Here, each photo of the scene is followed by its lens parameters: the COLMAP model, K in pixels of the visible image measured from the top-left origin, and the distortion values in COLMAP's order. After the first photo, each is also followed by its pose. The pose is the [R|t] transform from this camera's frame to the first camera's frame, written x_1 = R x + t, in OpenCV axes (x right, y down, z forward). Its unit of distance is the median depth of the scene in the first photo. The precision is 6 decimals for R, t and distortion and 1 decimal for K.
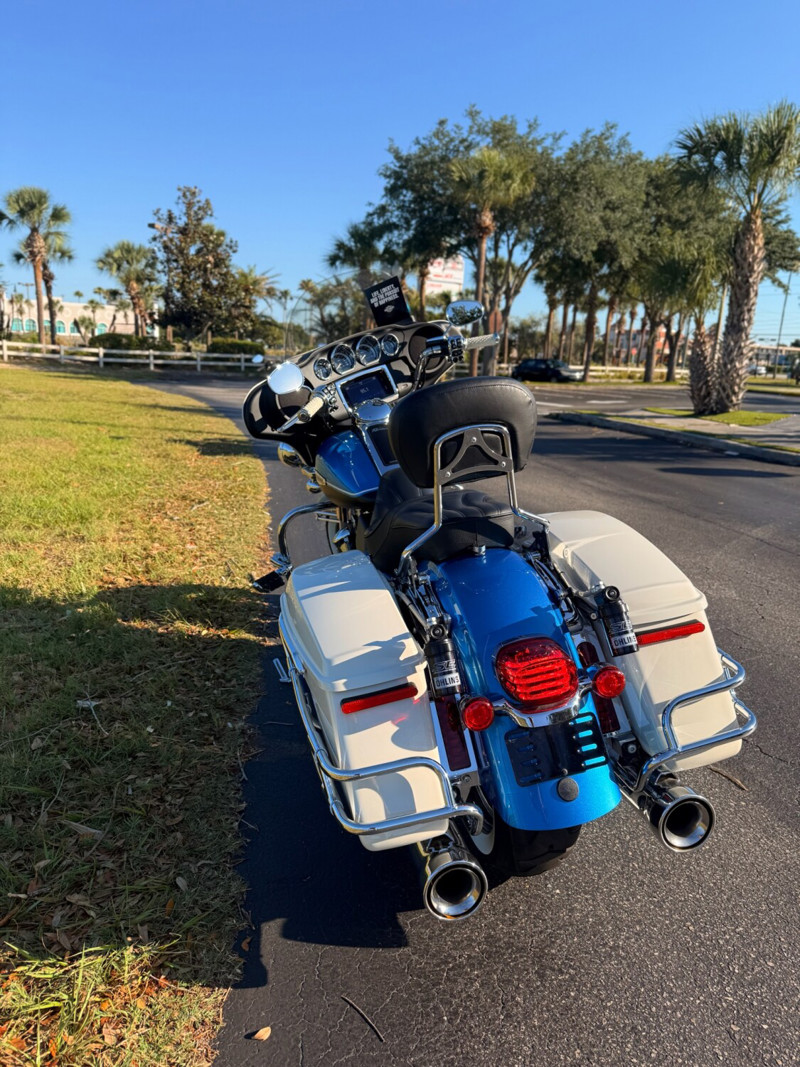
lens RADIAL K [[762.6, 0, 397.7], [0, 762.6, 538.2], [0, 0, 1]] dist [0.049207, -0.071495]
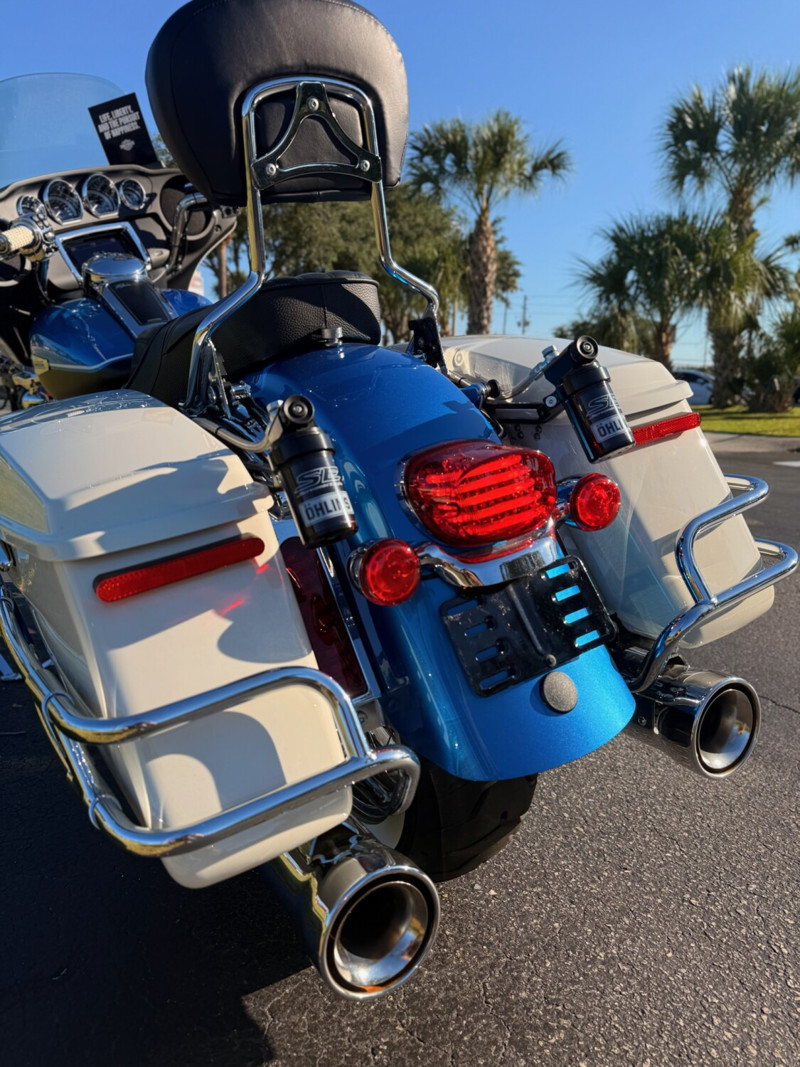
lens RADIAL K [[762.6, 0, 397.7], [0, 762.6, 538.2], [0, 0, 1]] dist [0.049207, -0.071495]
pose [[0.949570, -0.083154, 0.302328, -0.018841], [0.091509, 0.995712, -0.013551, 0.103525], [-0.299904, 0.040533, 0.953108, 0.247417]]
